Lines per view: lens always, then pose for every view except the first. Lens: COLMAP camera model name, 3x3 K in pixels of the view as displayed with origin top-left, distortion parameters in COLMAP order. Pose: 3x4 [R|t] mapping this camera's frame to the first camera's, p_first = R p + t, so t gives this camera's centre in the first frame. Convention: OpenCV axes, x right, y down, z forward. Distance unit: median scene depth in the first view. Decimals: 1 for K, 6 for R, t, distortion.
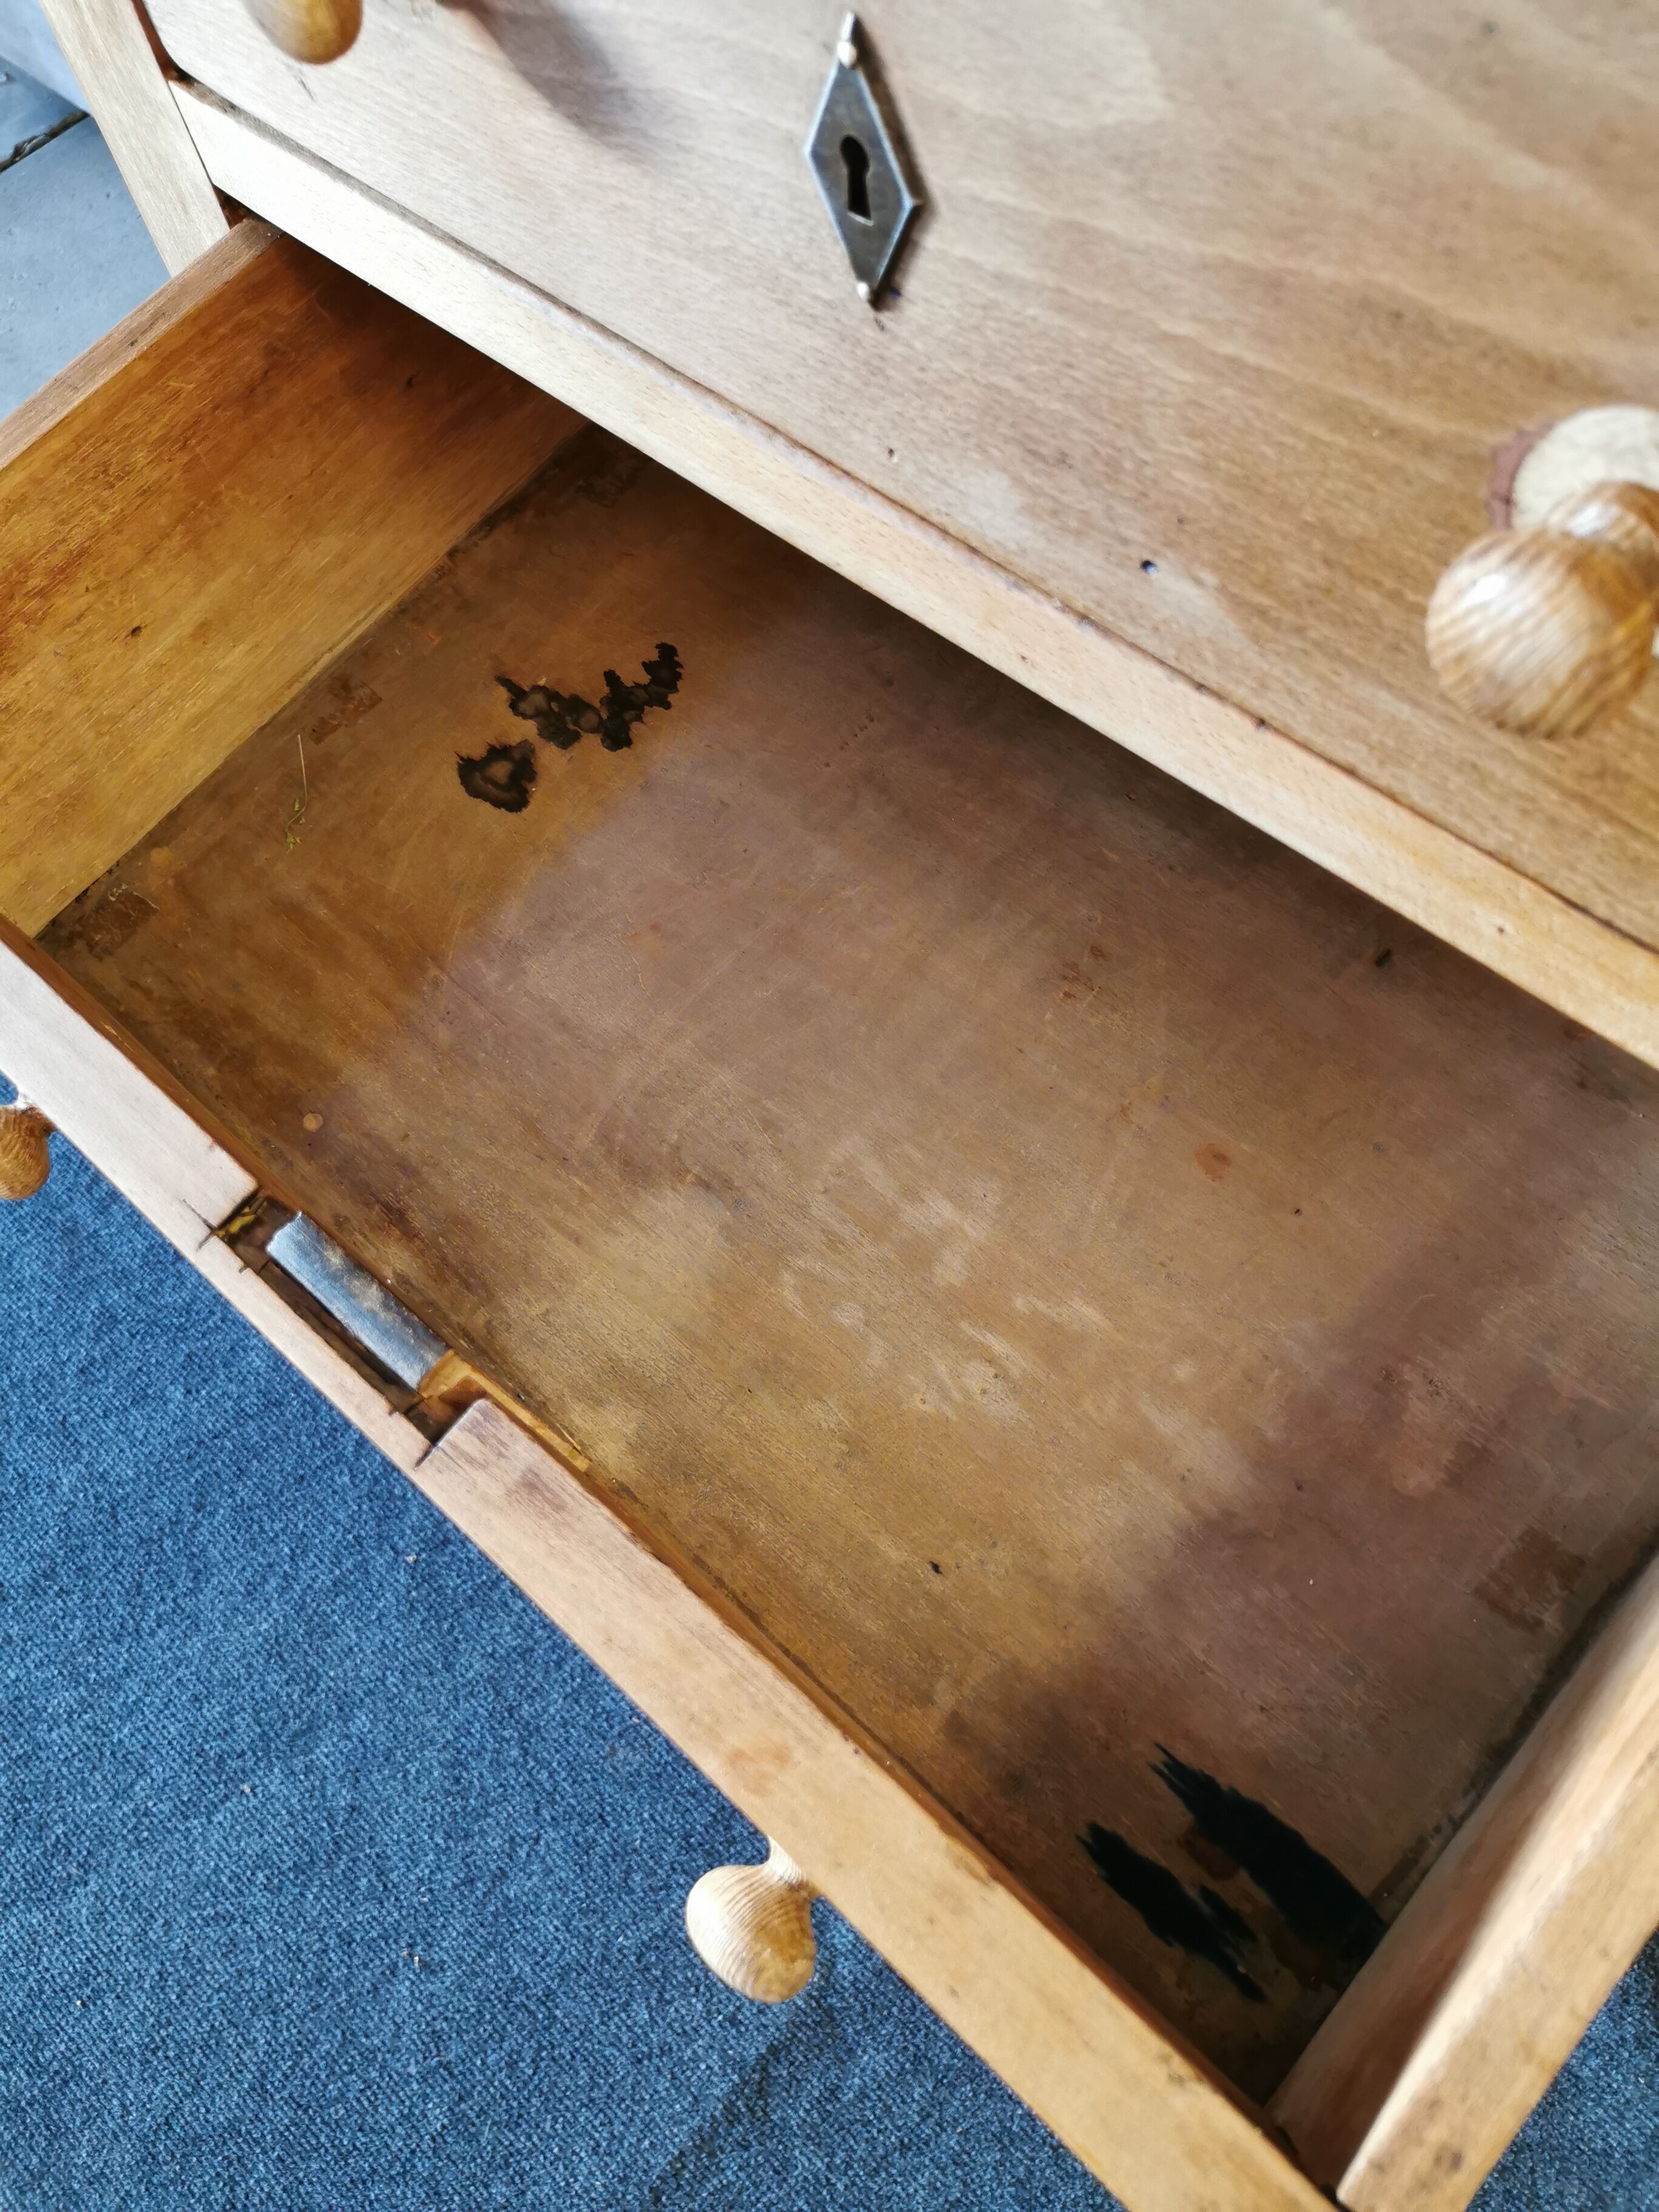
lens RADIAL K [[1740.3, 0, 826.9], [0, 1740.3, 1121.6], [0, 0, 1]] dist [0.027527, -0.036155]
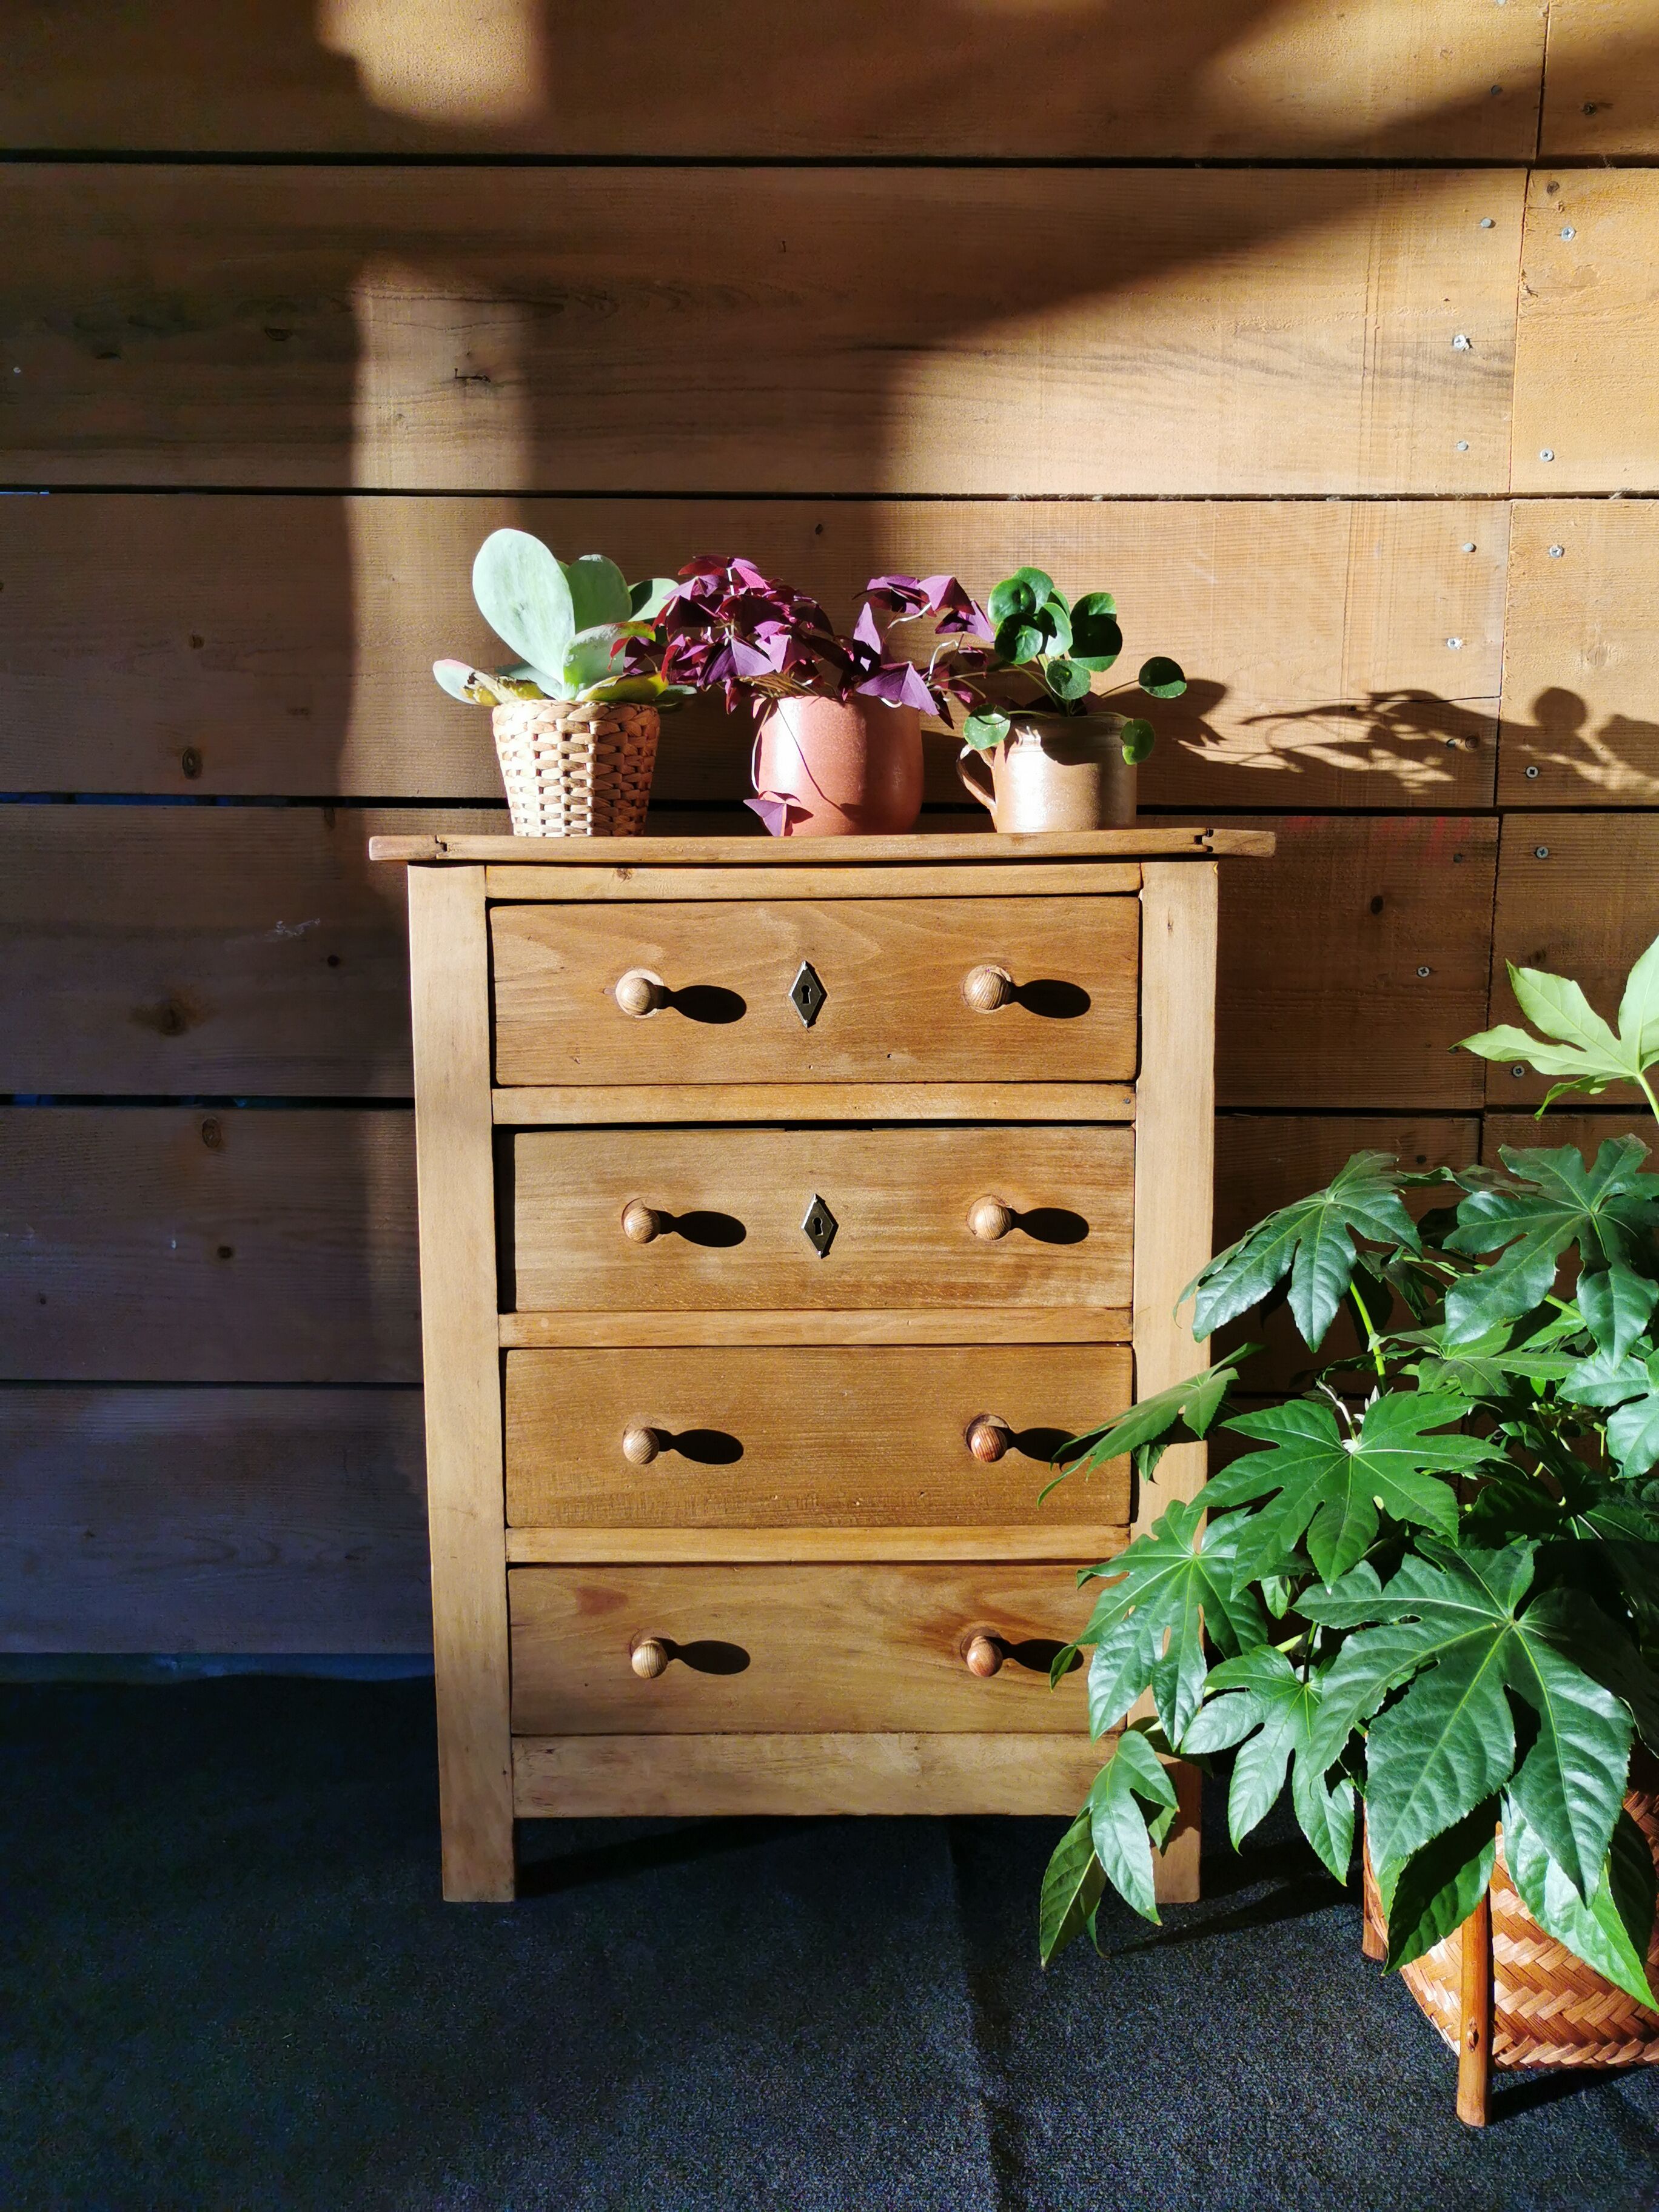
lens RADIAL K [[1740.3, 0, 834.0], [0, 1740.3, 1095.9], [0, 0, 1]] dist [0.027527, -0.036155]
pose [[0.732680, 0.002489, 0.680569, -2.786322], [0.576998, 0.528022, -0.623110, 2.291094], [-0.360907, 0.849227, 0.385435, -0.527265]]
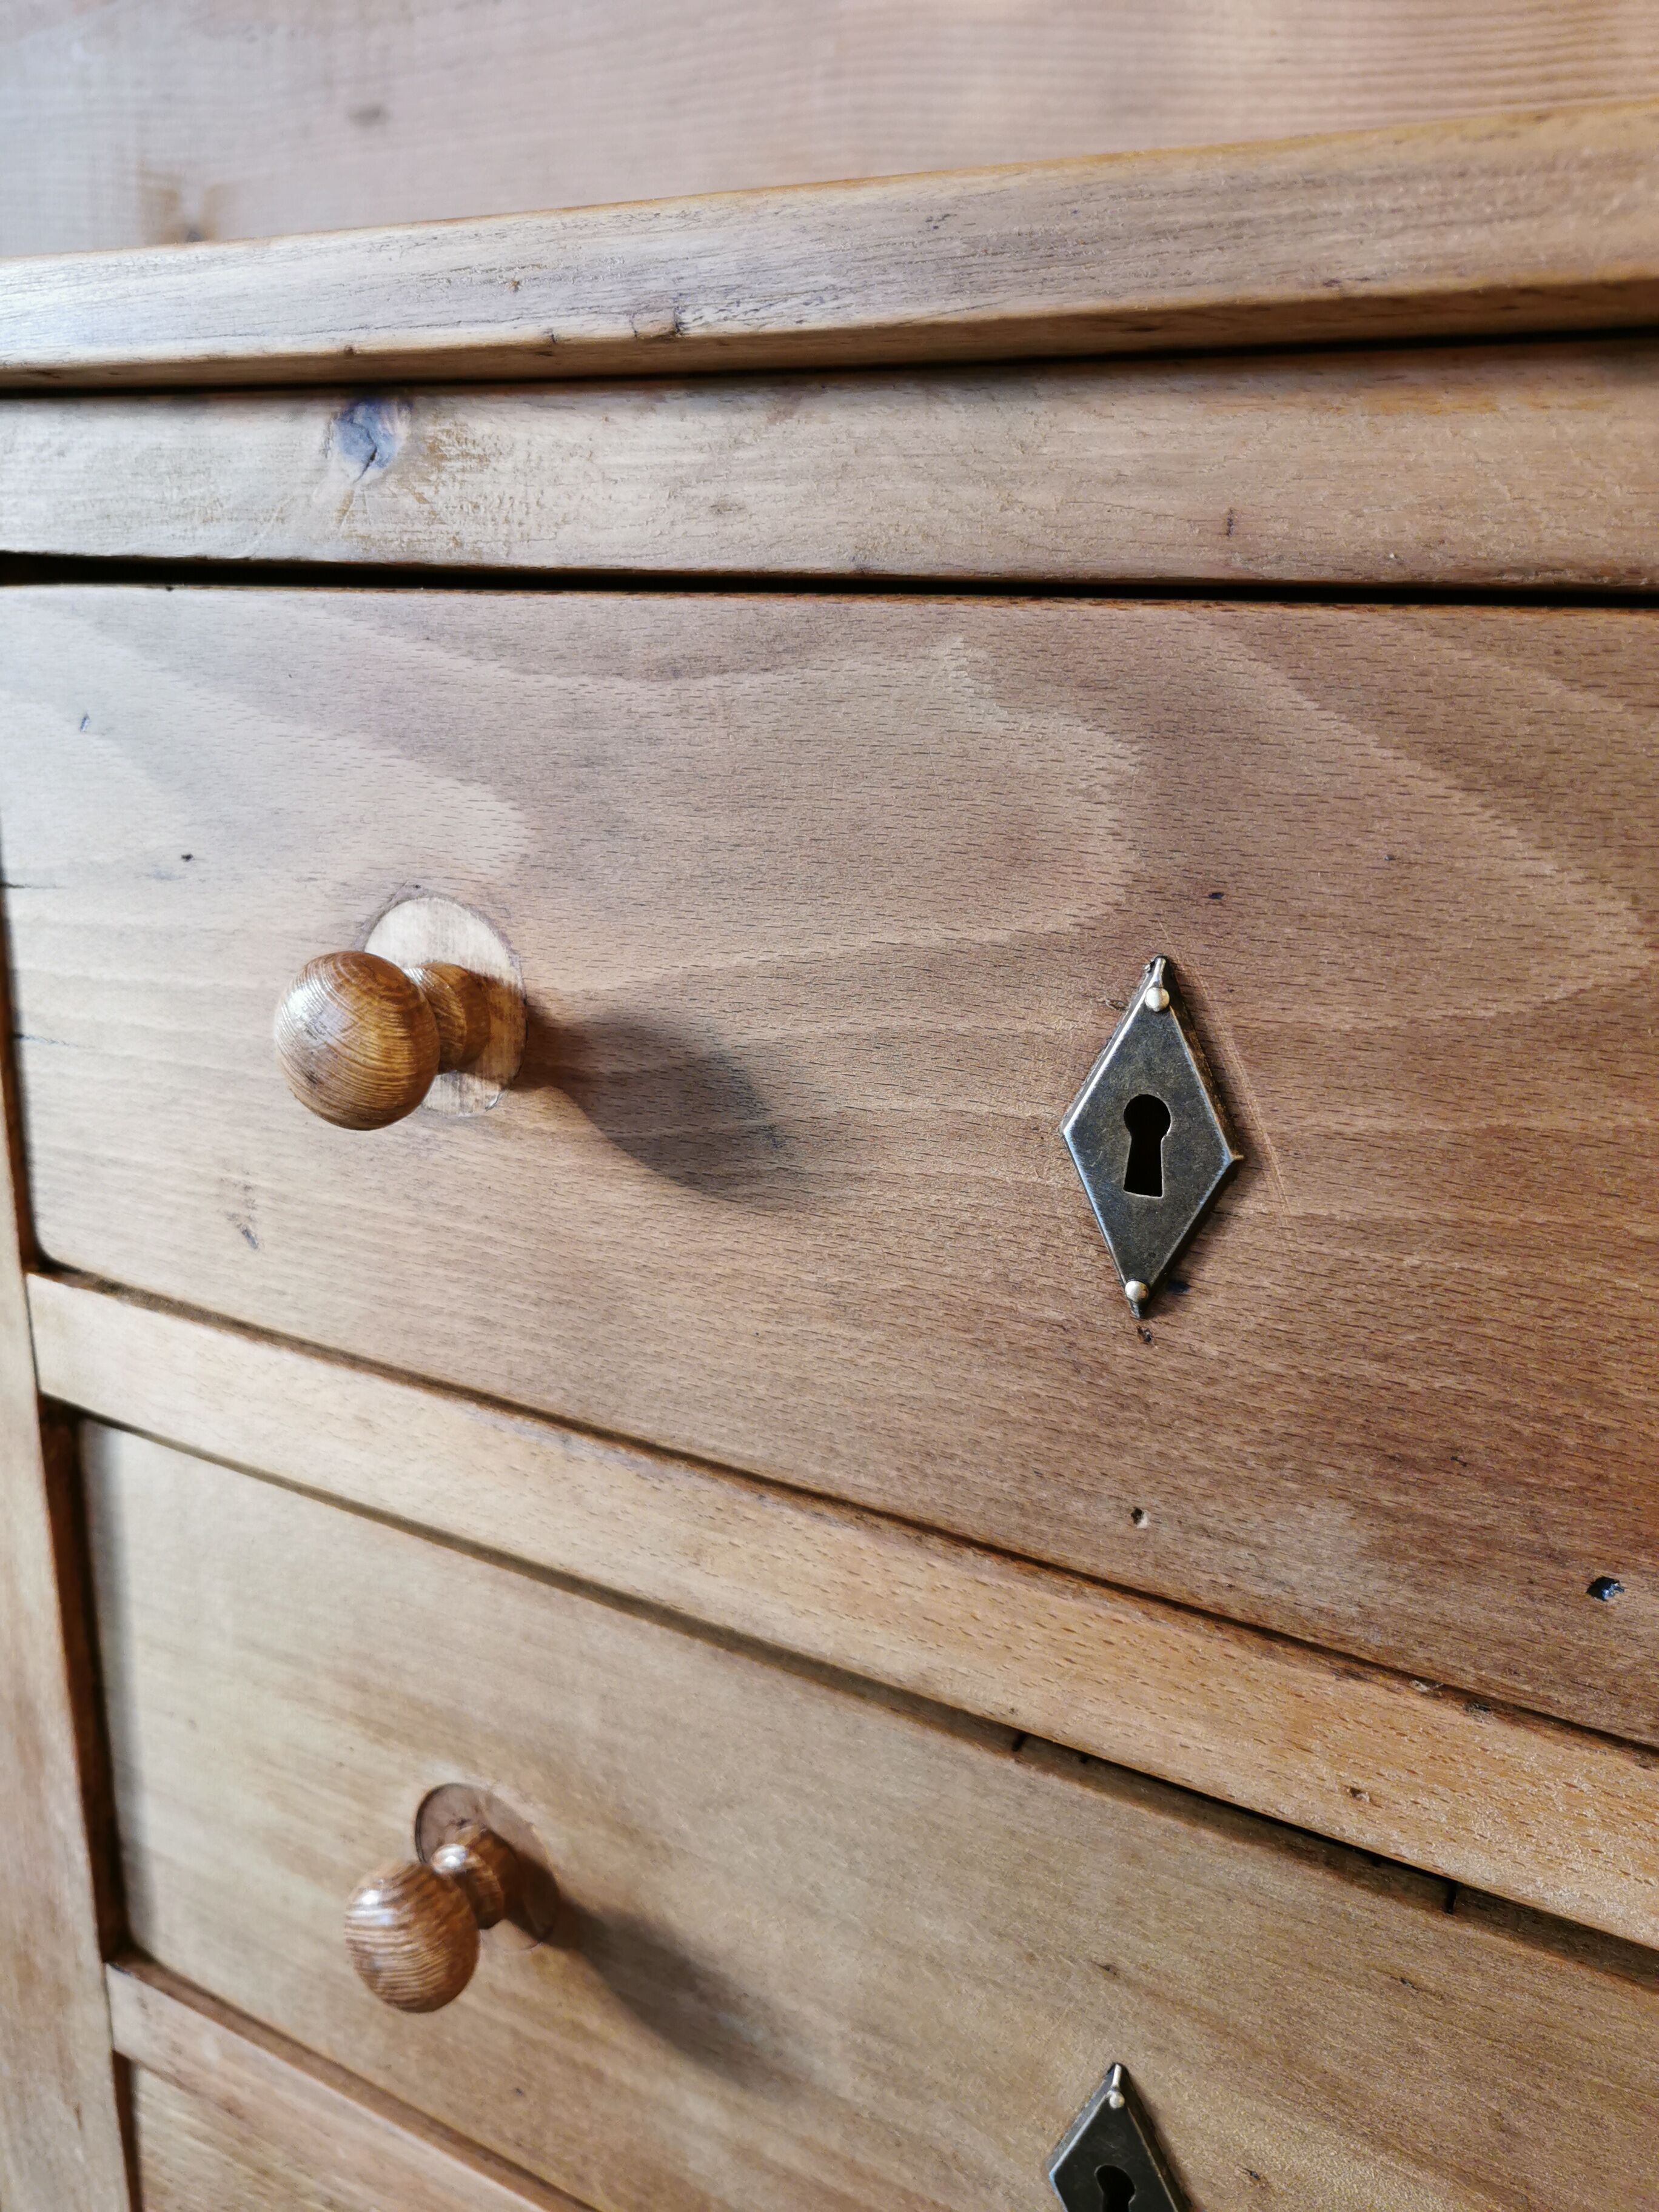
lens RADIAL K [[1740.3, 0, 842.8], [0, 1740.3, 1101.4], [0, 0, 1]] dist [0.027527, -0.036155]
pose [[0.964392, 0.044760, 0.260662, -0.304426], [0.160824, 0.683177, -0.712323, 0.007849], [-0.209962, 0.728879, 0.651652, 0.434017]]
